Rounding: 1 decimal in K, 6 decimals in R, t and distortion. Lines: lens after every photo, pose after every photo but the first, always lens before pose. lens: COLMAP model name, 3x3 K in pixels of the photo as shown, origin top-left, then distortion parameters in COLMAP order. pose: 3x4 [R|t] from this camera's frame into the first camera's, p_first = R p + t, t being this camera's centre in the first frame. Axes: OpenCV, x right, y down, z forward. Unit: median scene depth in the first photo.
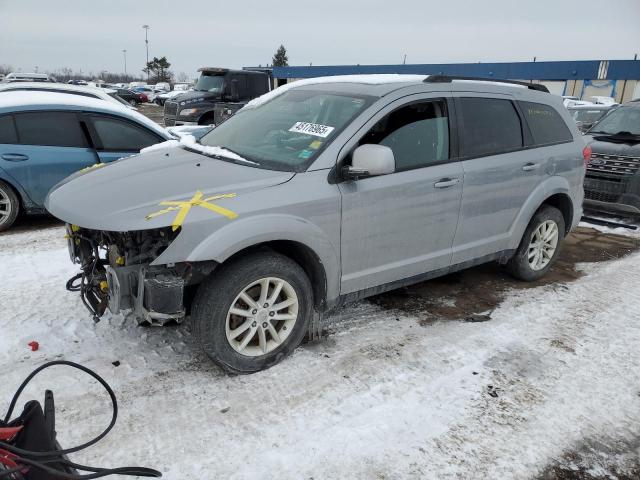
lens RADIAL K [[506.1, 0, 329.5], [0, 506.1, 240.5], [0, 0, 1]] dist [0.004779, 0.005892]
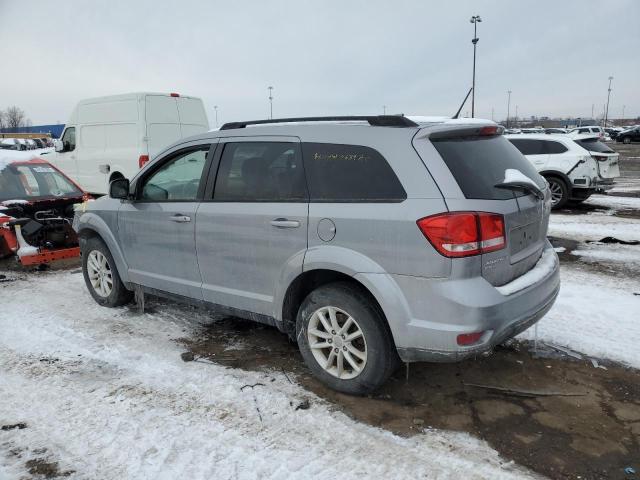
lens RADIAL K [[506.1, 0, 329.5], [0, 506.1, 240.5], [0, 0, 1]] dist [0.004779, 0.005892]
pose [[0.247626, 0.148090, -0.957471, 1.400893], [-0.239912, 0.966844, 0.087493, -0.244309], [0.938682, 0.208044, 0.274944, 1.012431]]
